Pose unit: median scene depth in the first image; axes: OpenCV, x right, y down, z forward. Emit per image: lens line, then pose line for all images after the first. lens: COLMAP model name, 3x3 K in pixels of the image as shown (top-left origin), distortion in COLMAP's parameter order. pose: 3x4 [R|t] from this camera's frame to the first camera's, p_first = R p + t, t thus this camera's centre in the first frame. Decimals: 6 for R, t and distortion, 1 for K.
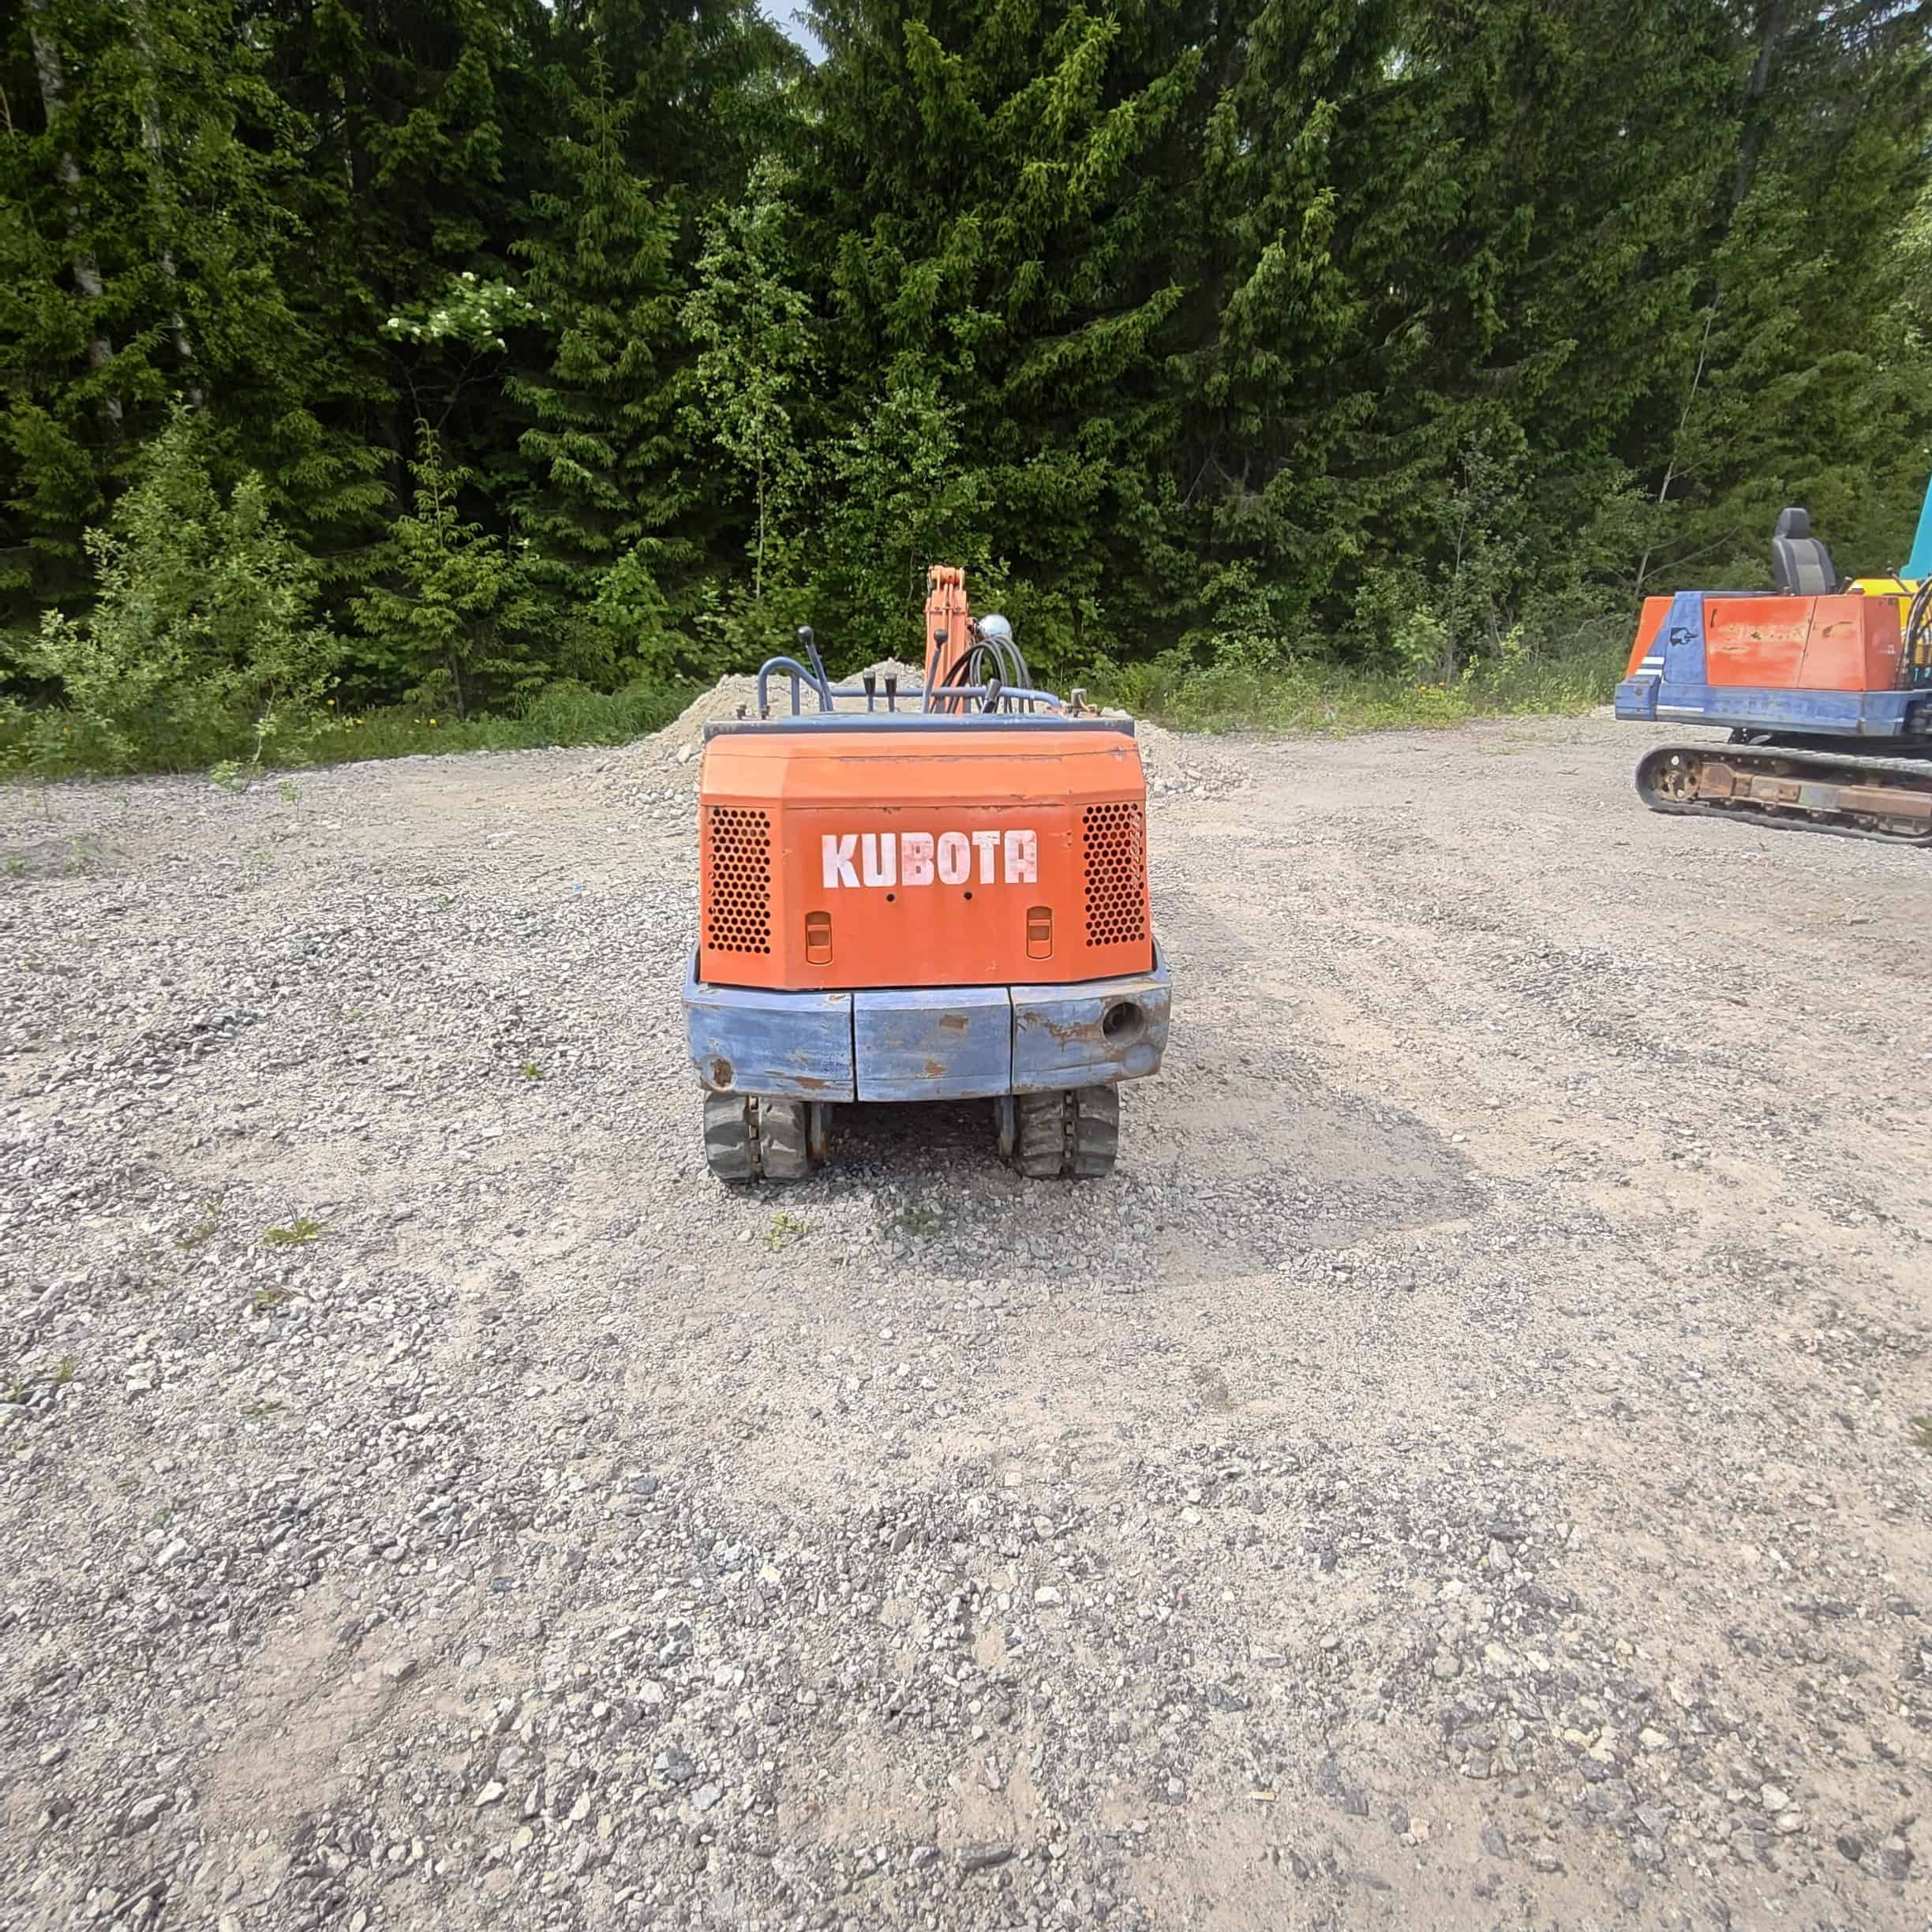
lens RADIAL K [[1208.6, 0, 985.1], [0, 1208.6, 956.1], [0, 0, 1]] dist [0.002482, -0.000360]
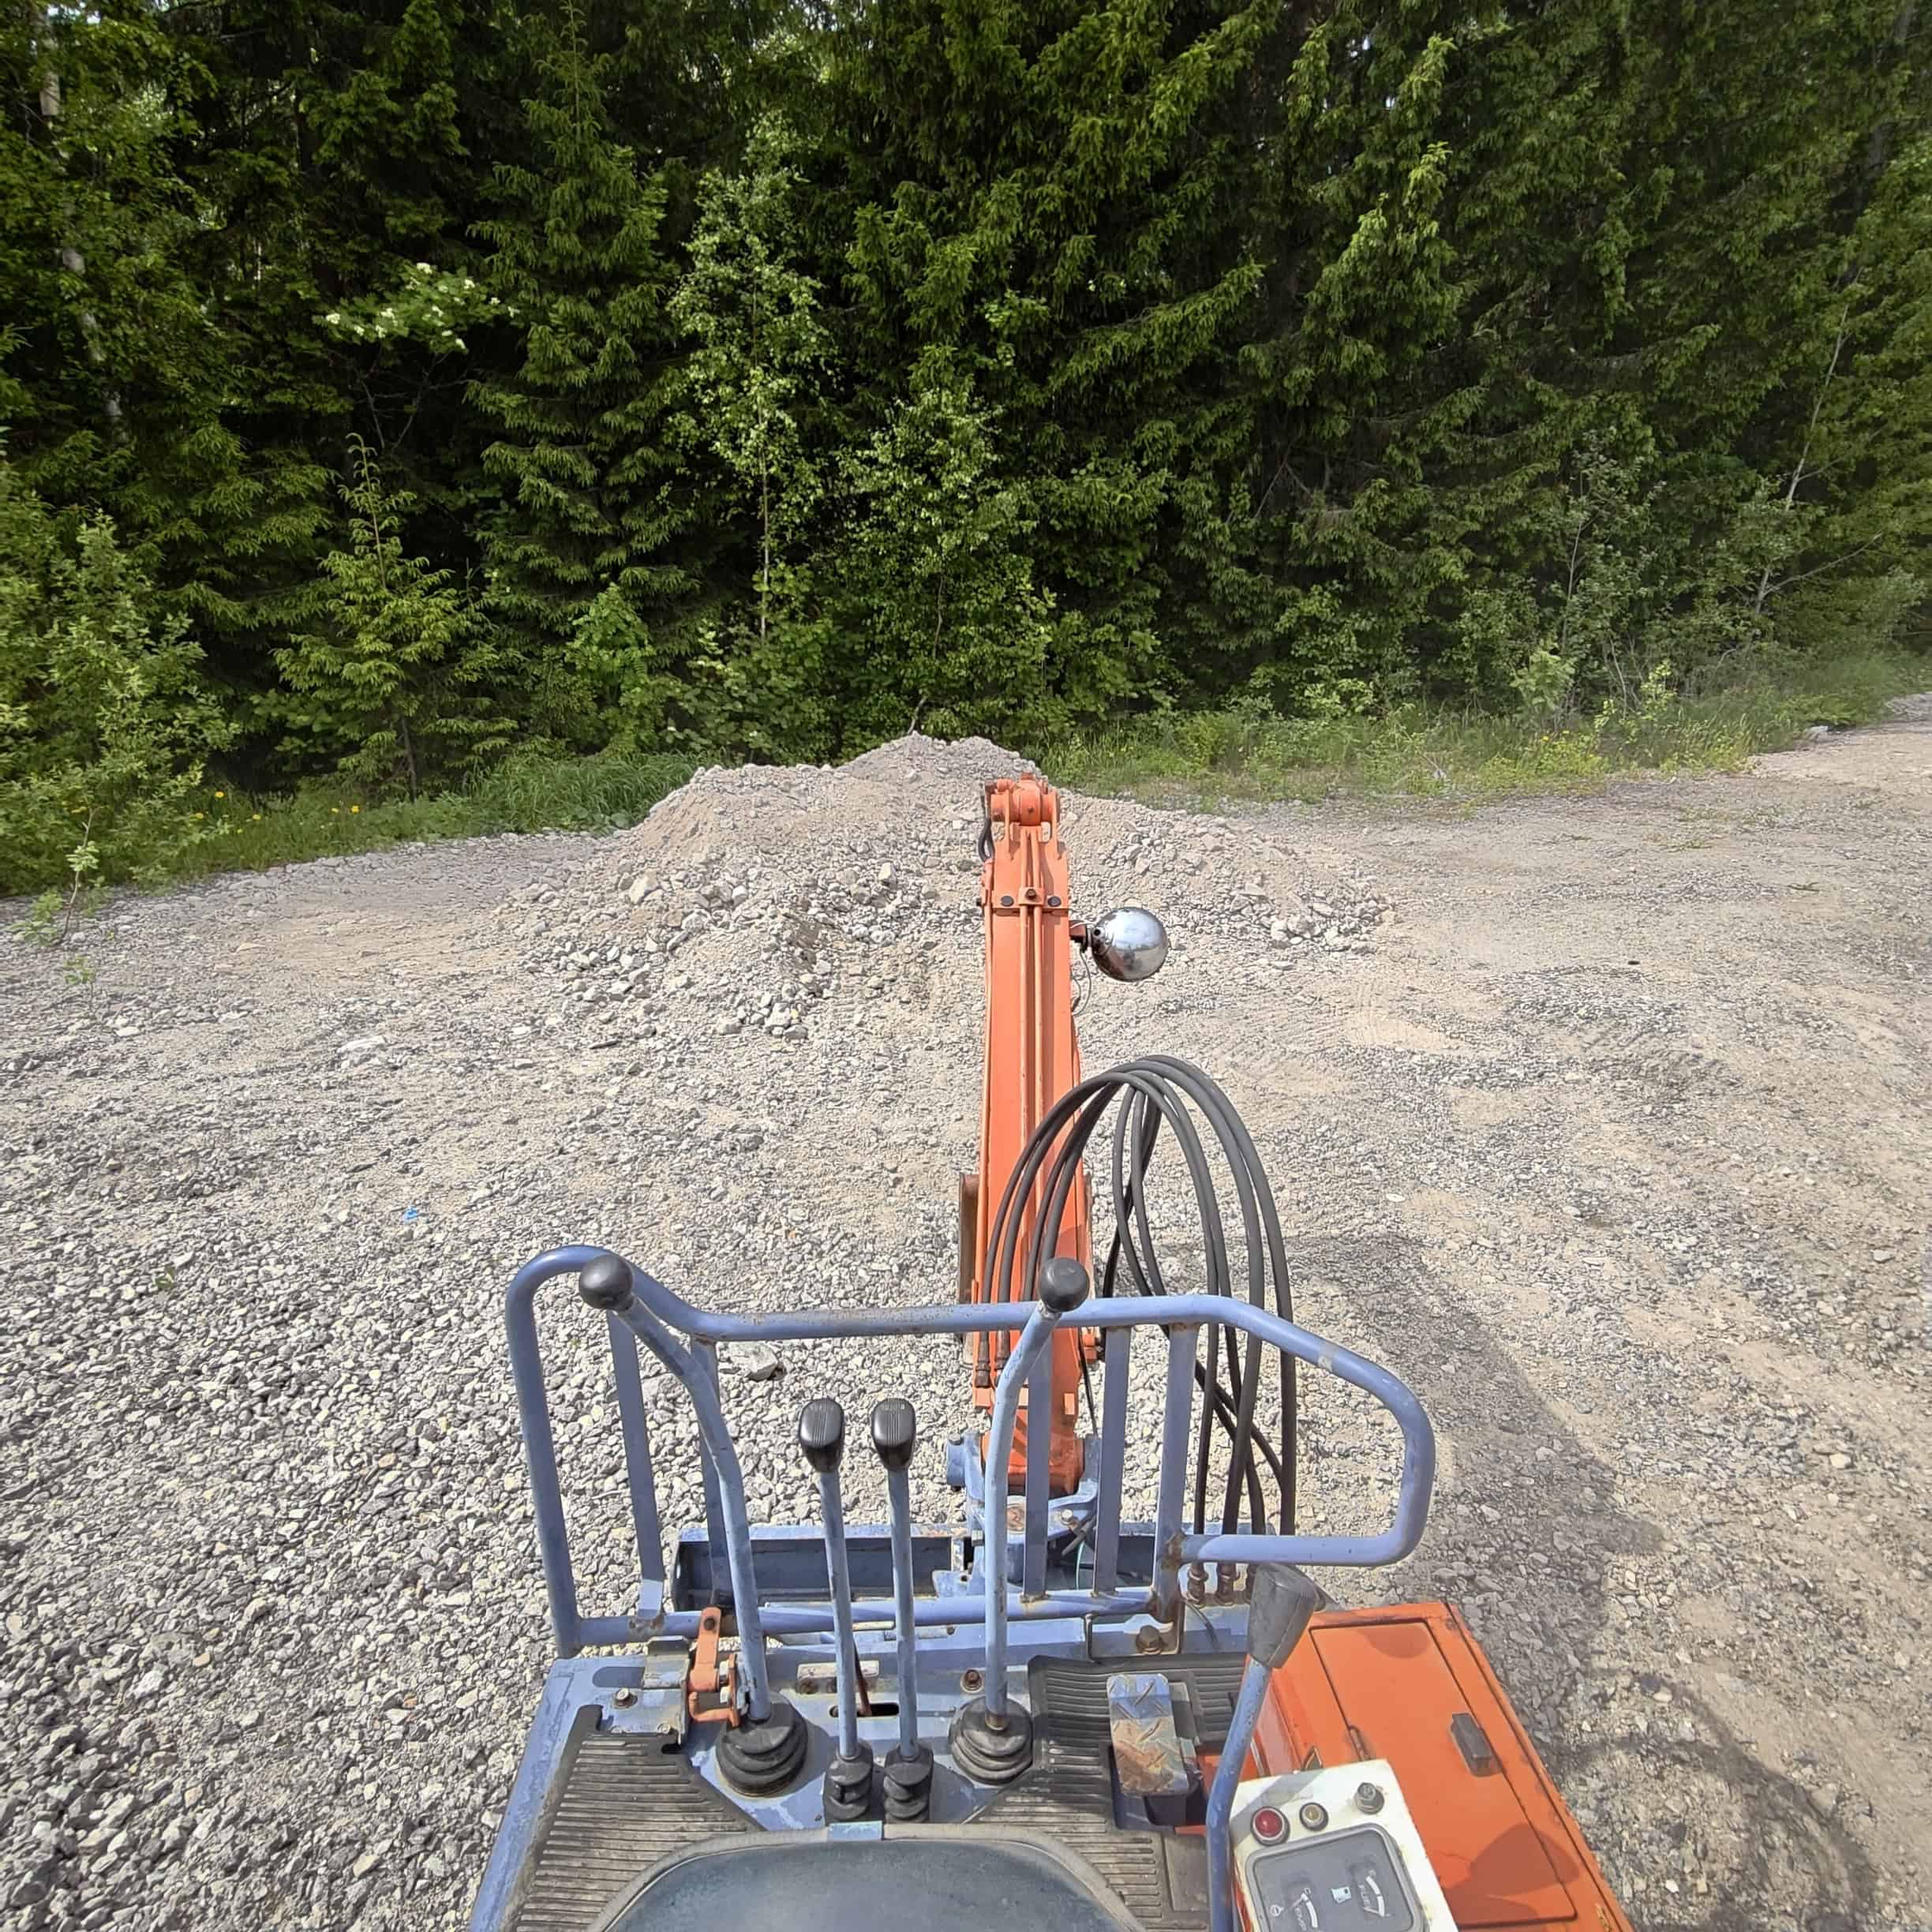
lens RADIAL K [[1209.2, 0, 981.2], [0, 1209.2, 960.3], [0, 0, 1]] dist [-0.001688, -0.004271]
pose [[0.999688, -0.001029, -0.024962, -0.011347], [0.001211, 0.999973, 0.007281, -0.077256], [0.024954, -0.007309, 0.999662, 0.155175]]
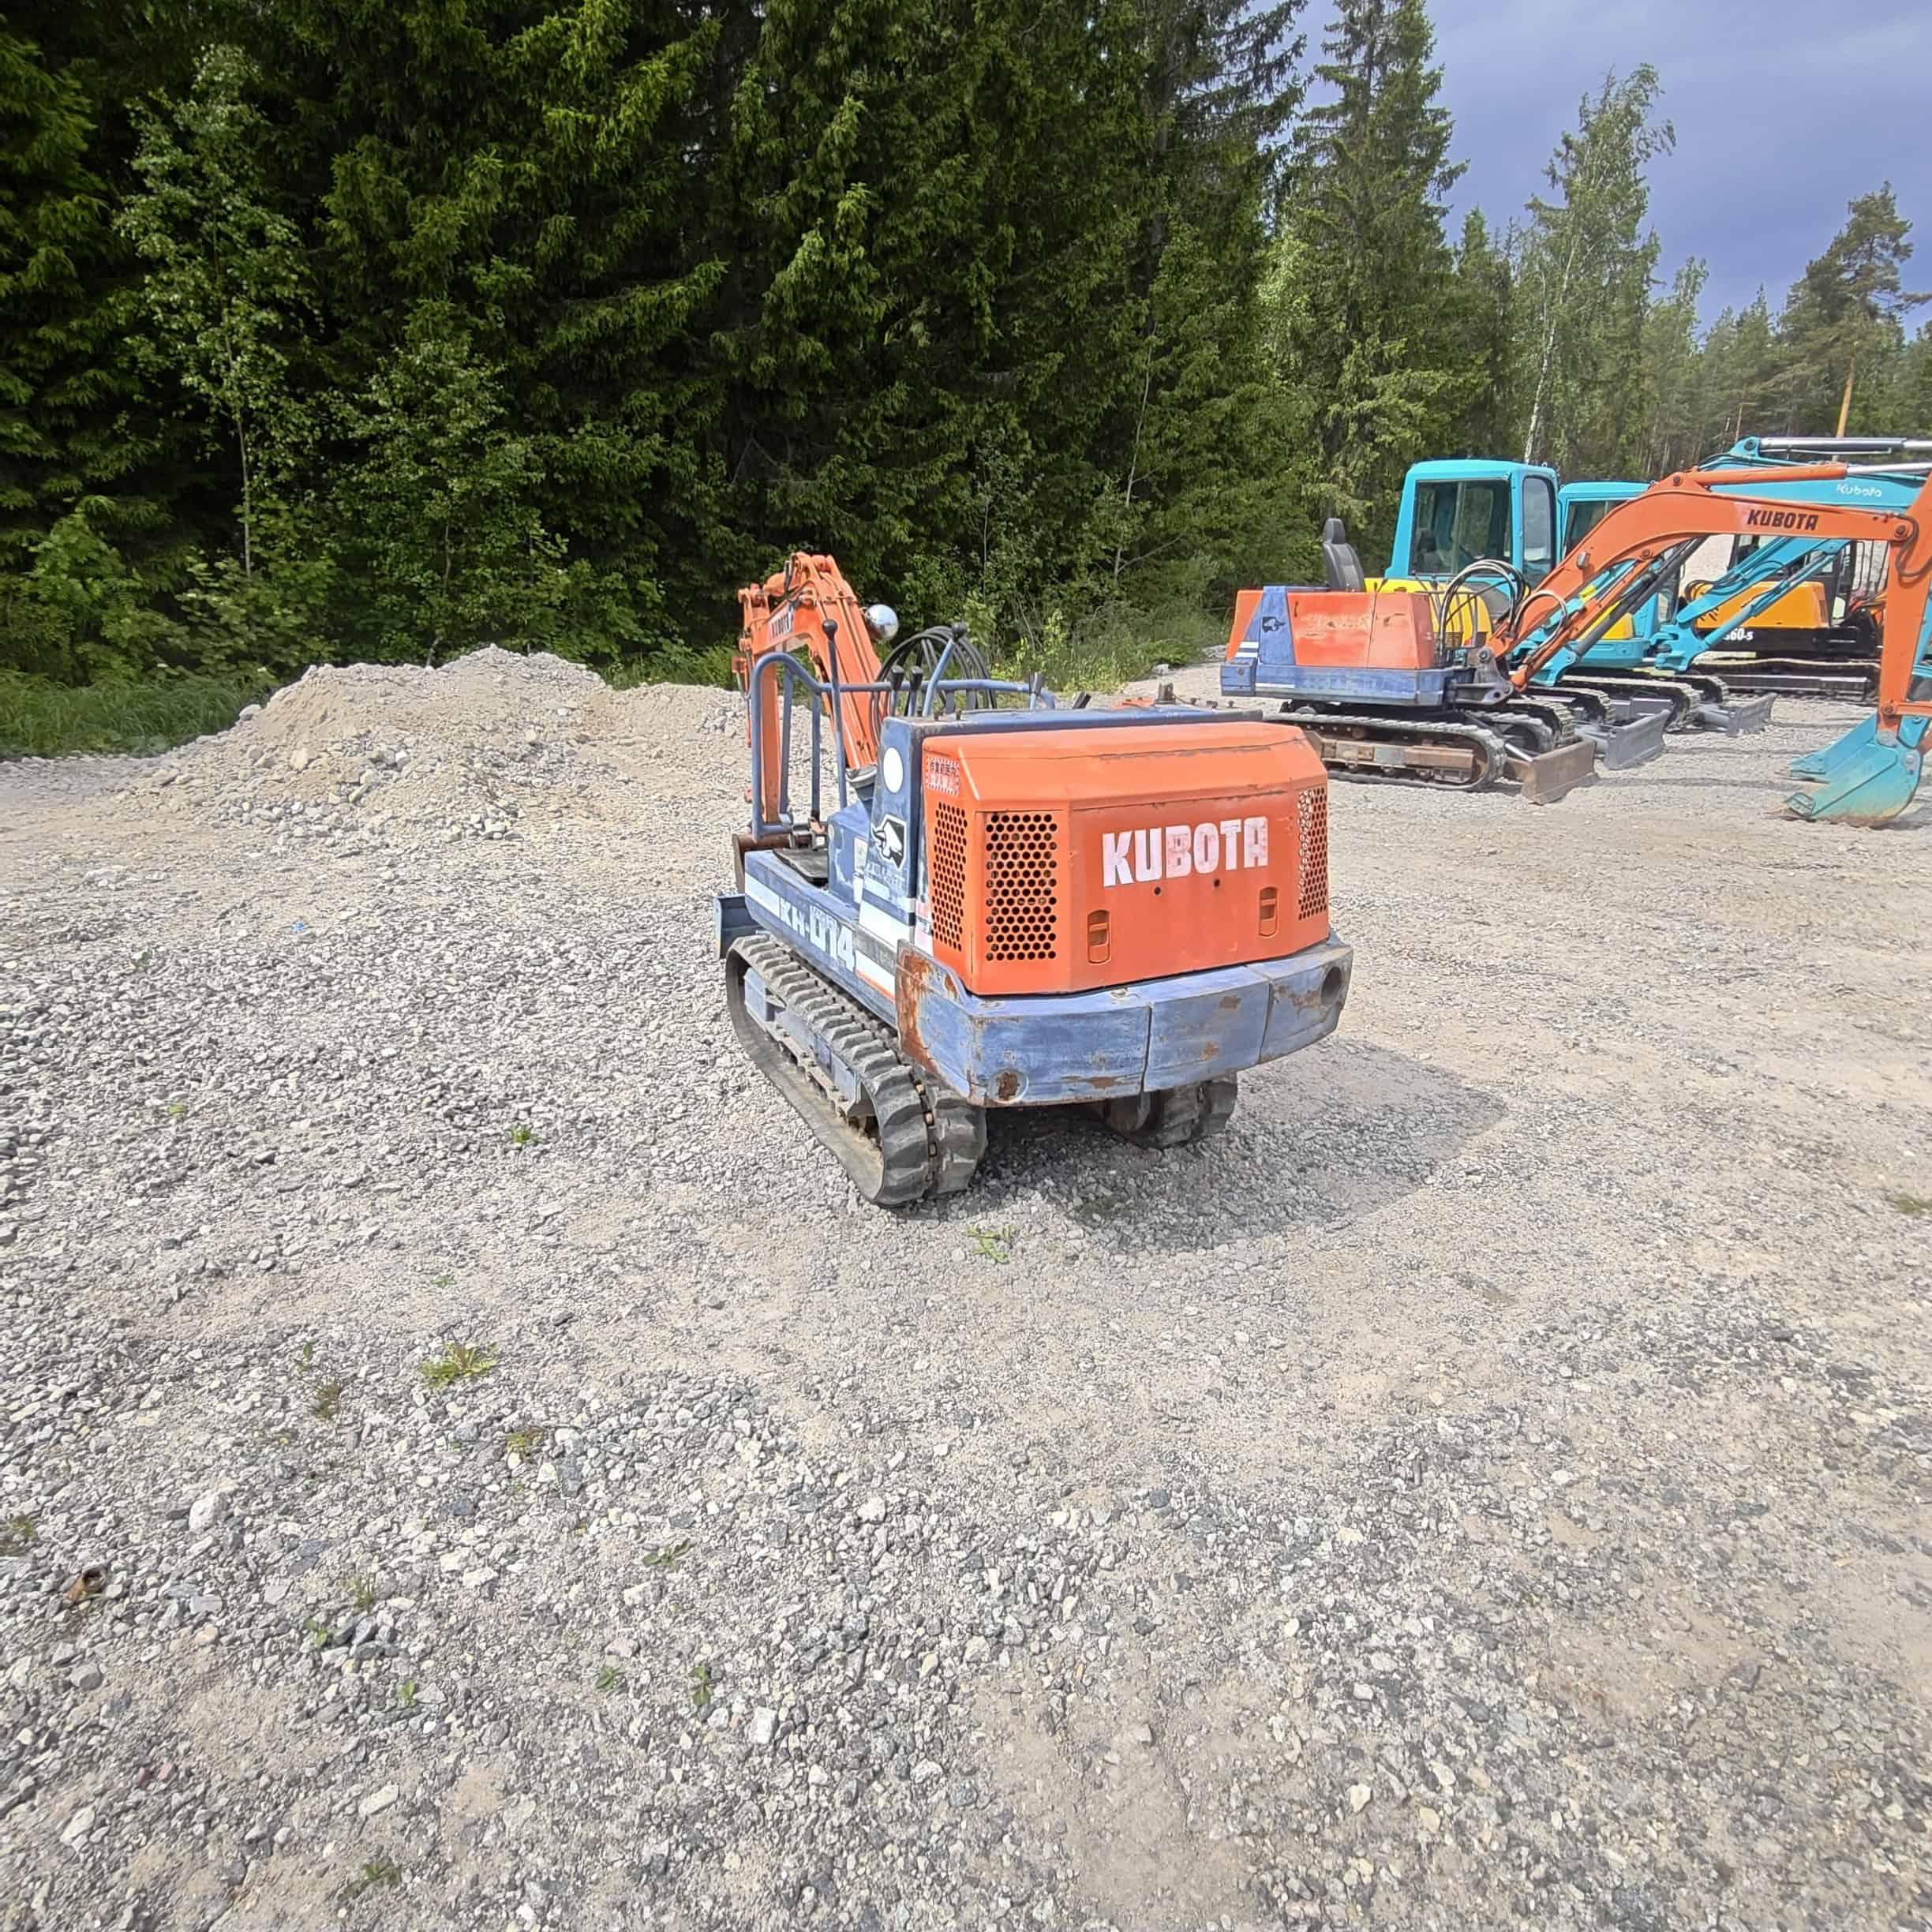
lens RADIAL K [[1208.6, 0, 985.1], [0, 1208.6, 956.1], [0, 0, 1]] dist [0.002482, -0.000360]
pose [[0.909701, -0.107727, 0.401047, -0.099660], [0.101848, 0.994148, 0.036017, -0.007160], [-0.402580, 0.008081, 0.915349, 0.019146]]
